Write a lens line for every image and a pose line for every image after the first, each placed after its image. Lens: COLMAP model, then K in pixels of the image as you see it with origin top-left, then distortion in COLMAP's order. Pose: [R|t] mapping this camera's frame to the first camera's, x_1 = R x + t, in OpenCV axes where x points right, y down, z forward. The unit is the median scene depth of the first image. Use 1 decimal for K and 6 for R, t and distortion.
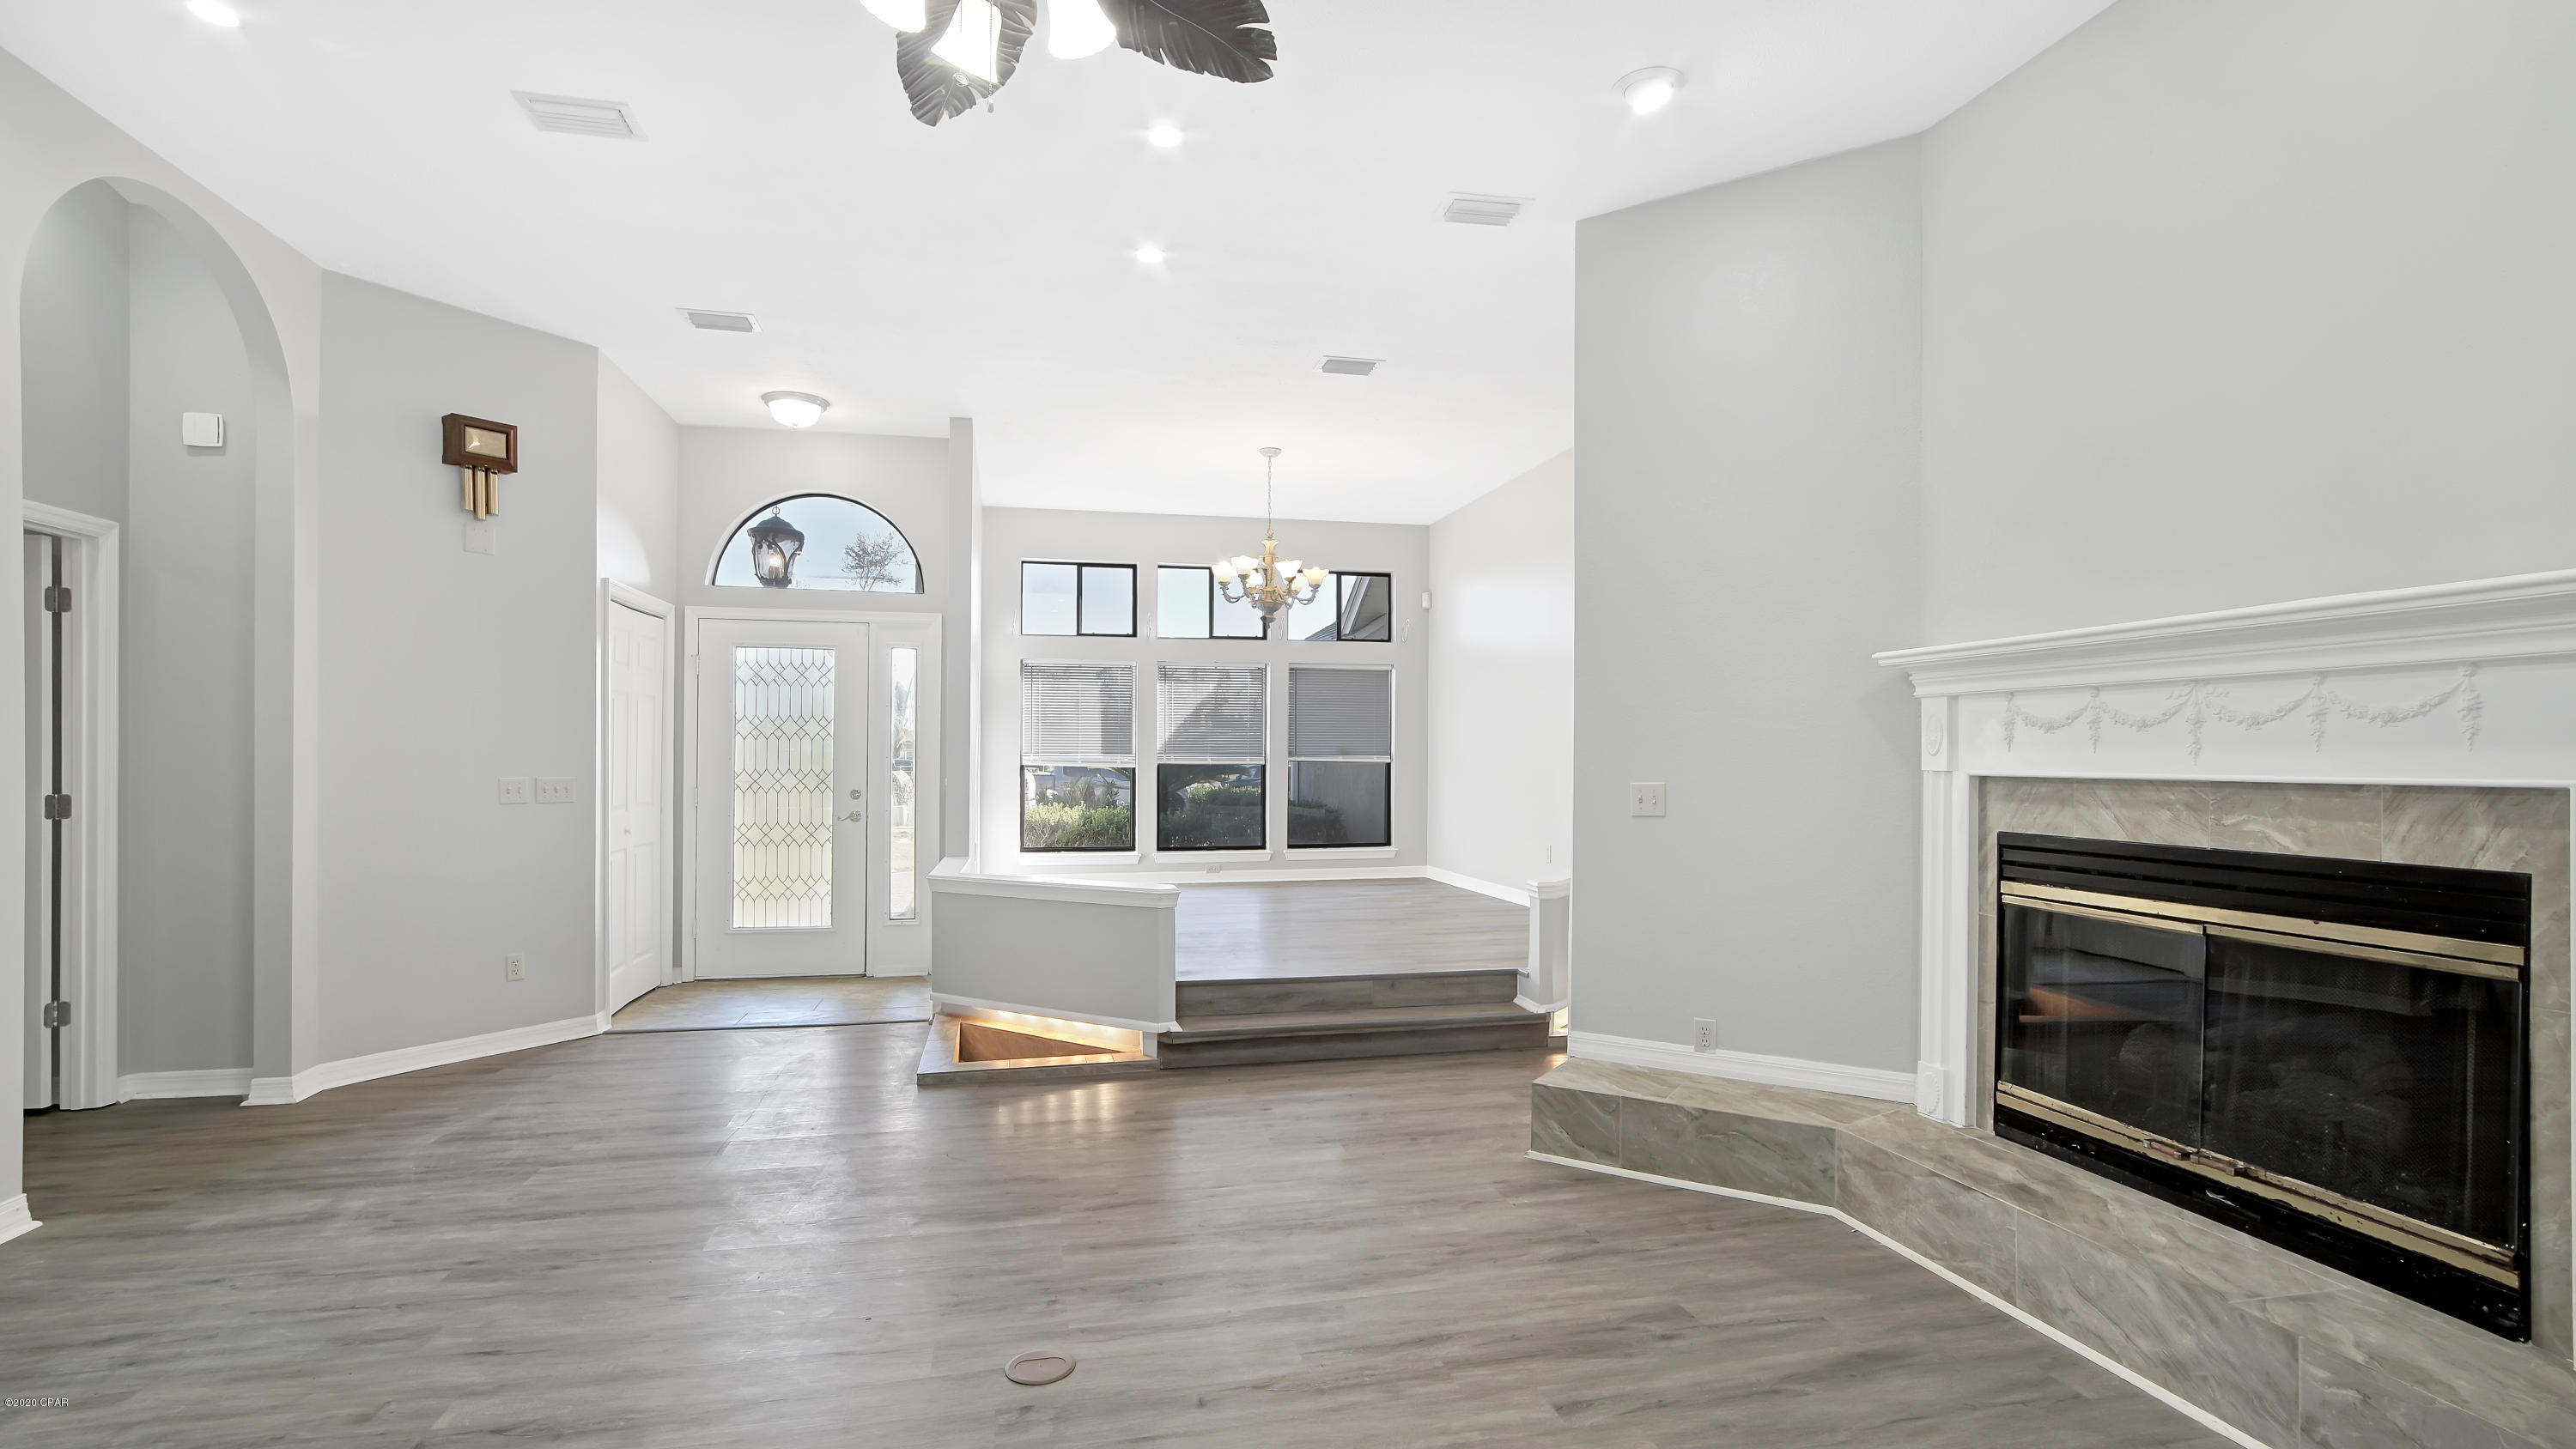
lens RADIAL K [[1178.9, 0, 1280.5], [0, 1178.9, 753.6], [0, 0, 1]] dist [-0.010146, 0.000211]
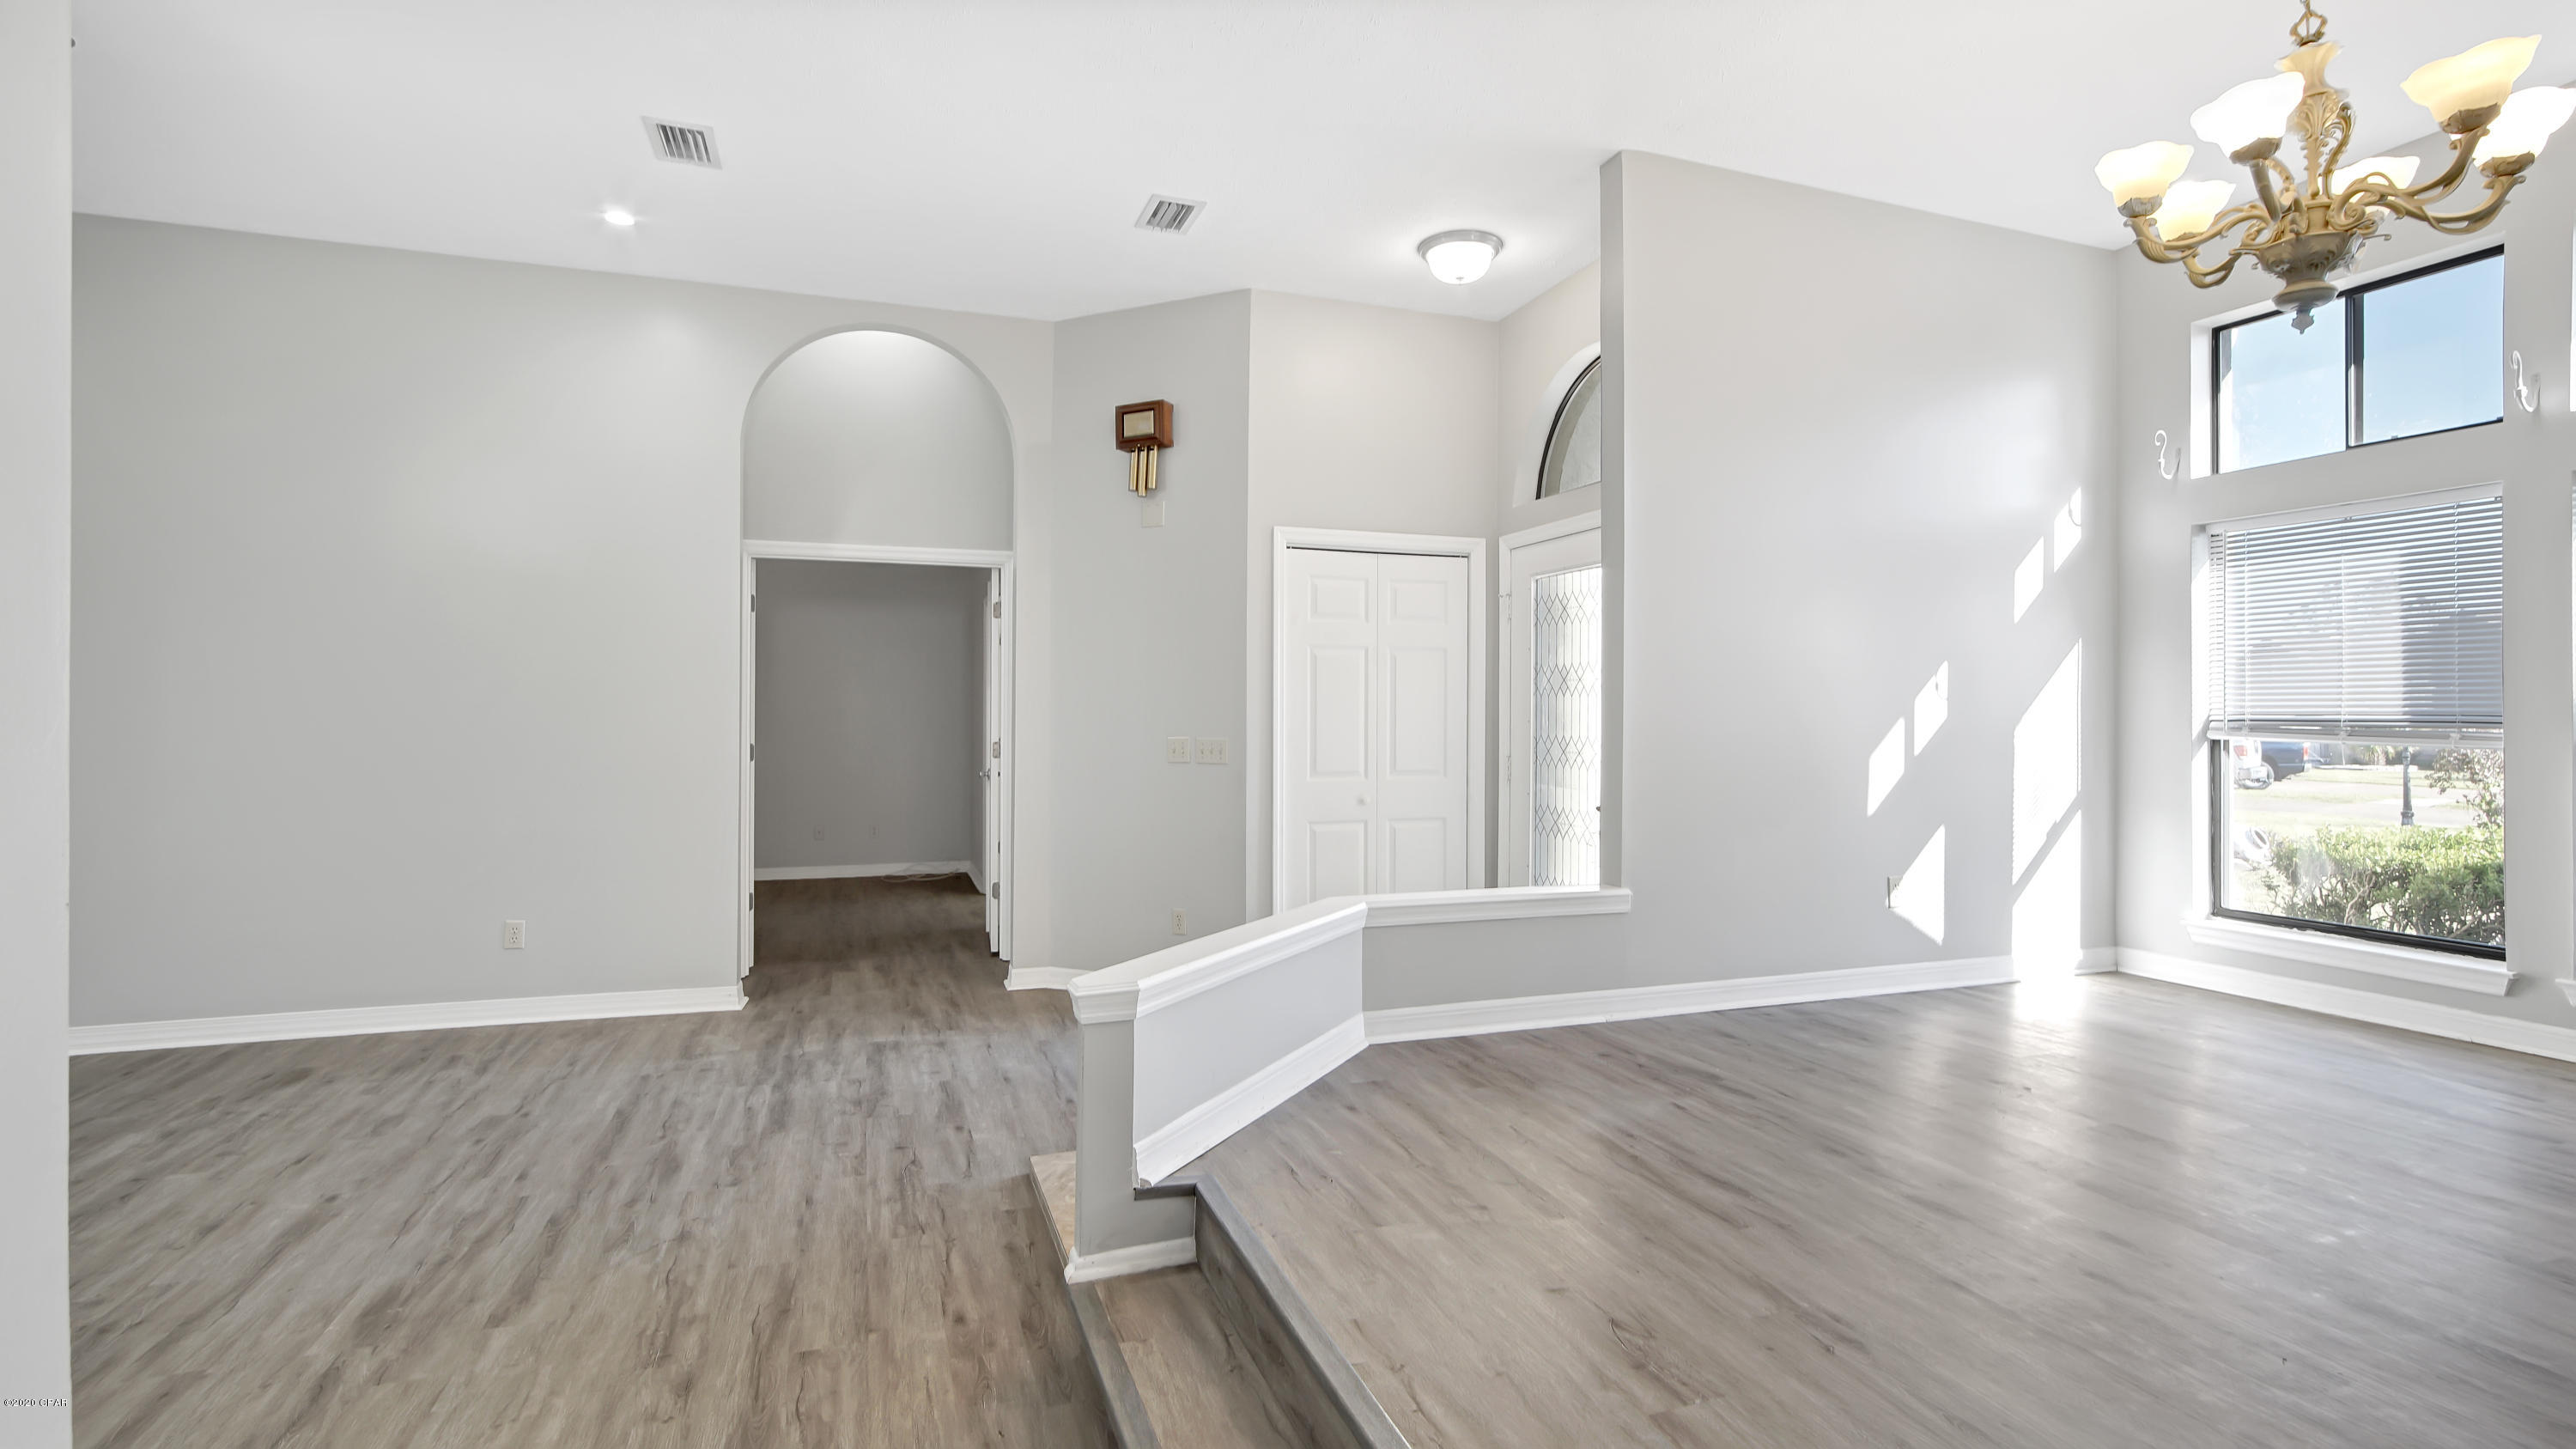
lens RADIAL K [[1174.3, 0, 1301.8], [0, 1174.3, 704.6], [0, 0, 1]] dist [-0.019074, -0.000084]
pose [[0.134095, -0.008858, -0.990929, 0.642759], [-0.006947, 0.999927, -0.009879, 0.001255], [0.990944, 0.008208, 0.134024, 1.616900]]
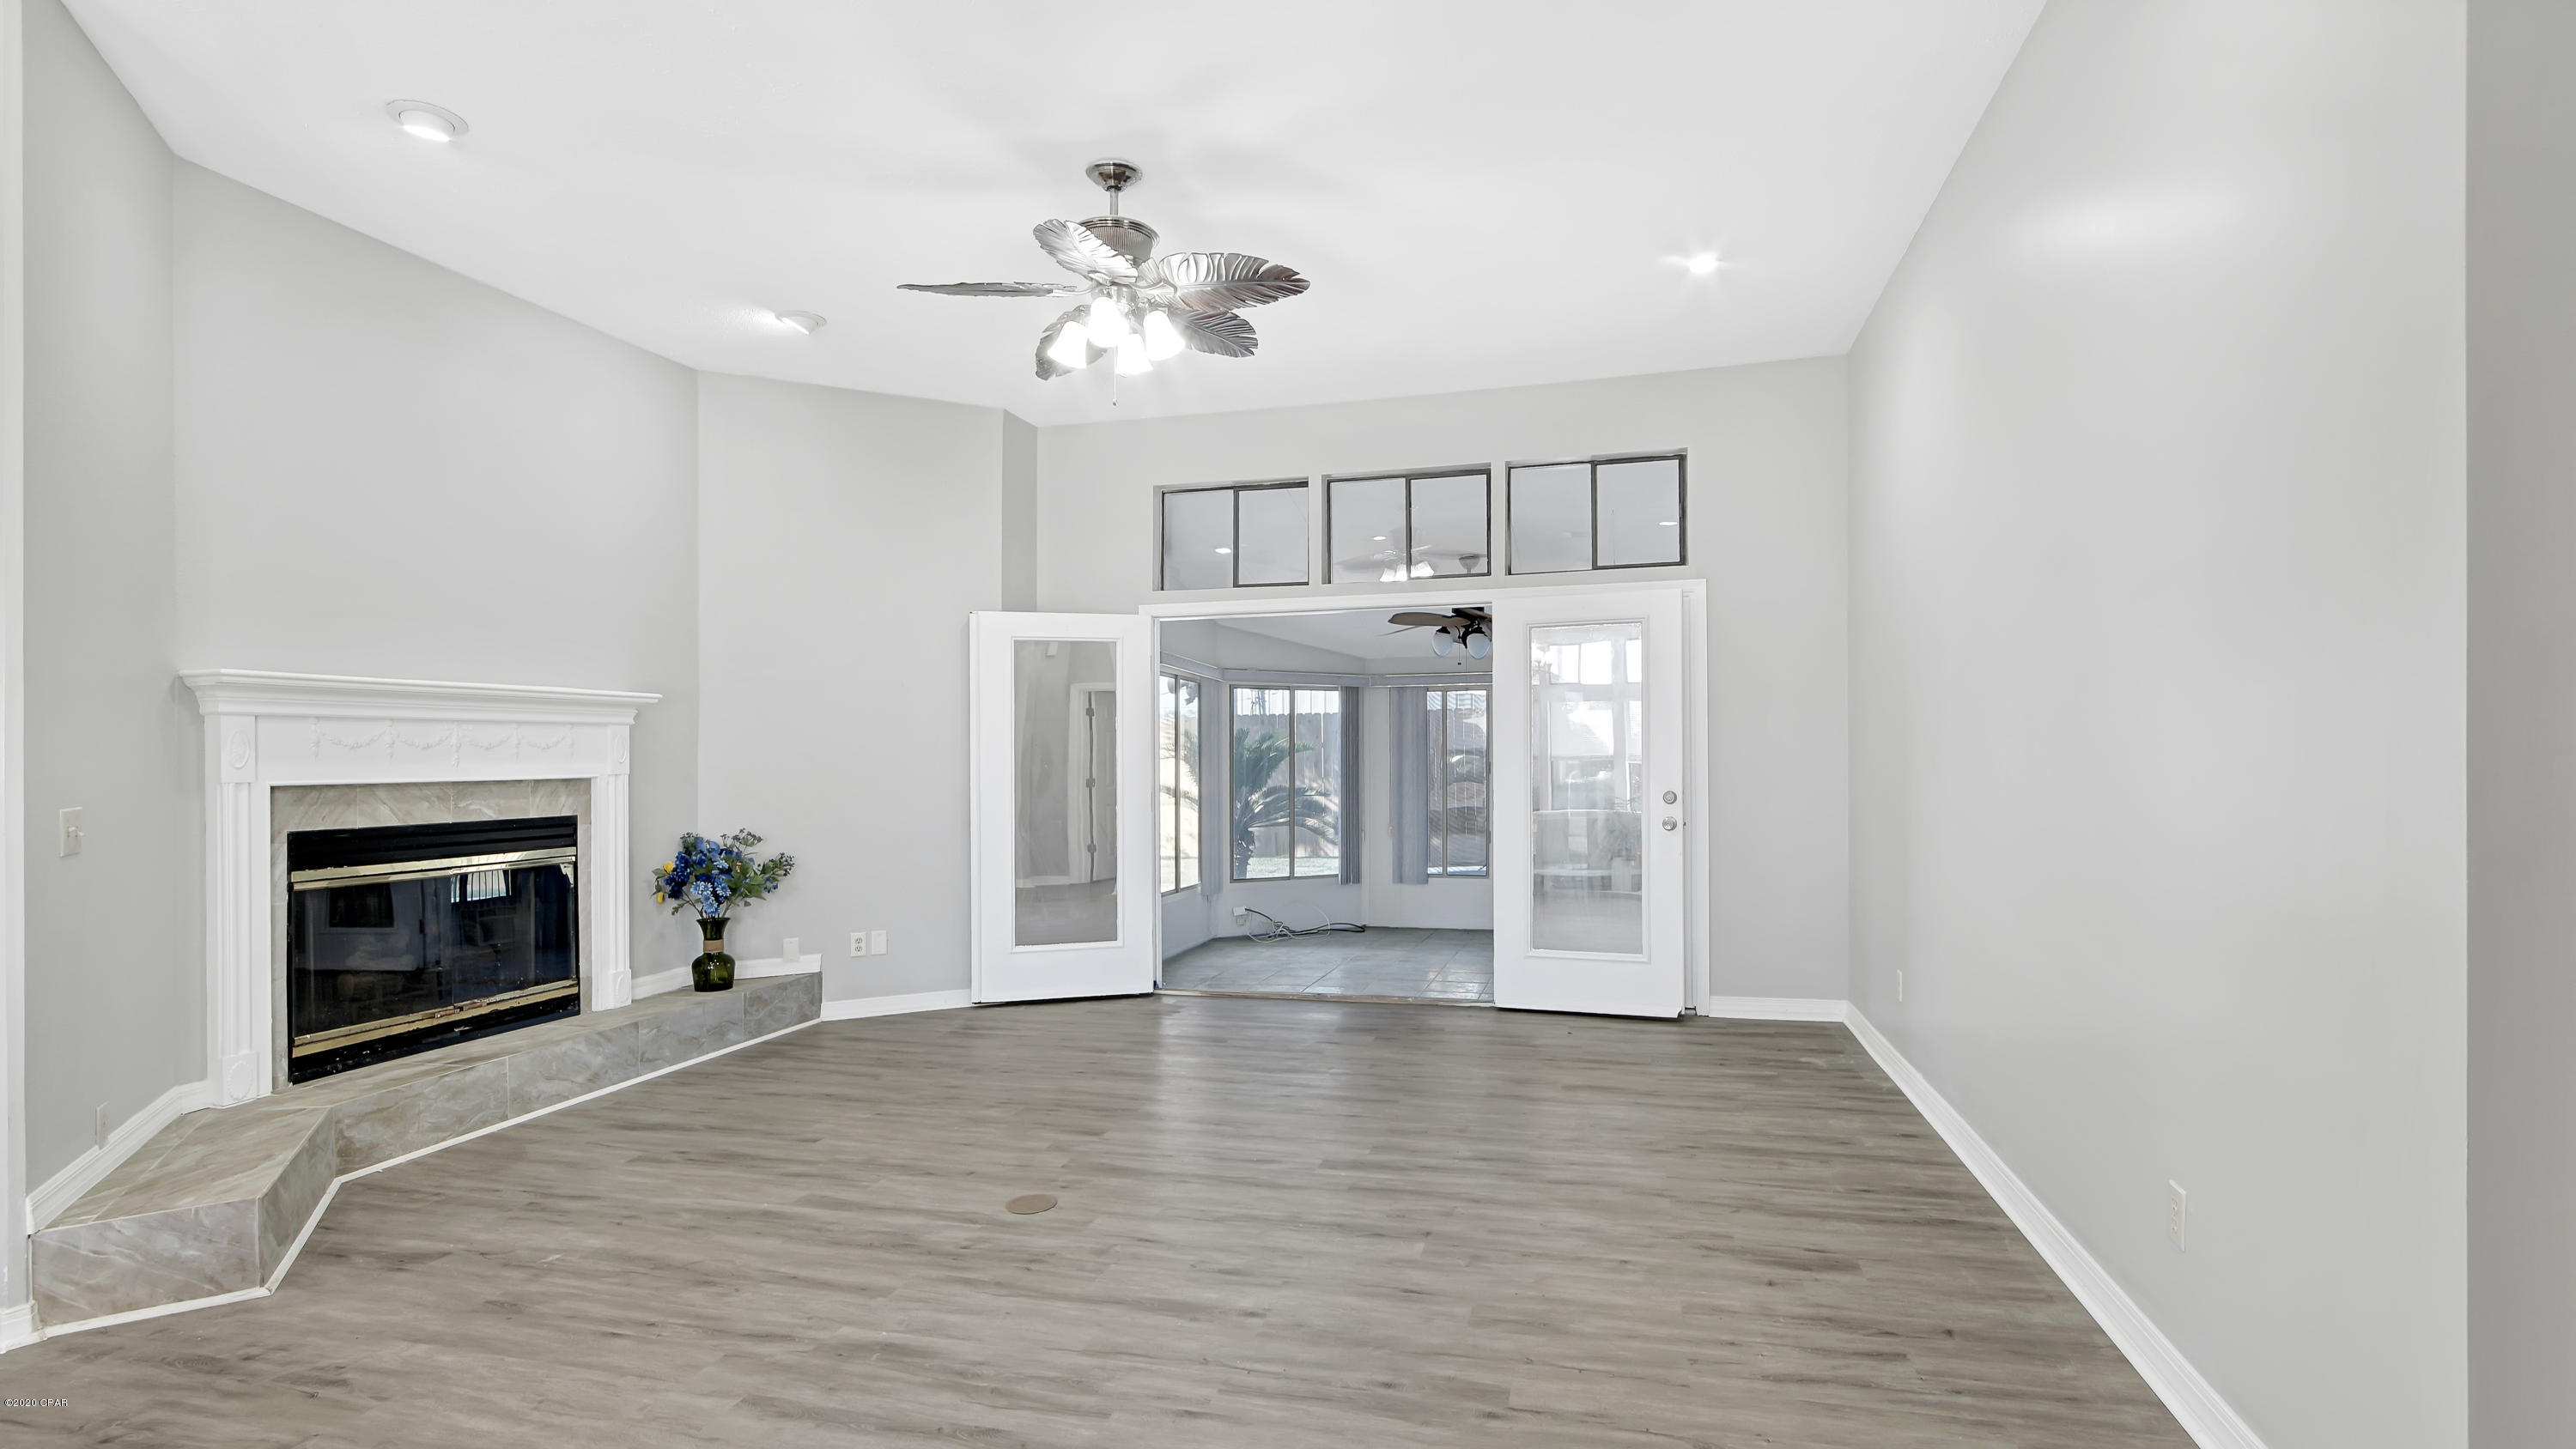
lens RADIAL K [[1173.9, 0, 1301.8], [0, 1173.9, 704.6], [0, 0, 1]] dist [-0.019074, -0.000084]
pose [[-0.891872, 0.030134, 0.451282, -0.917054], [0.011482, 0.998965, -0.044012, 0.000544], [-0.452142, -0.034072, -0.891295, 1.714085]]
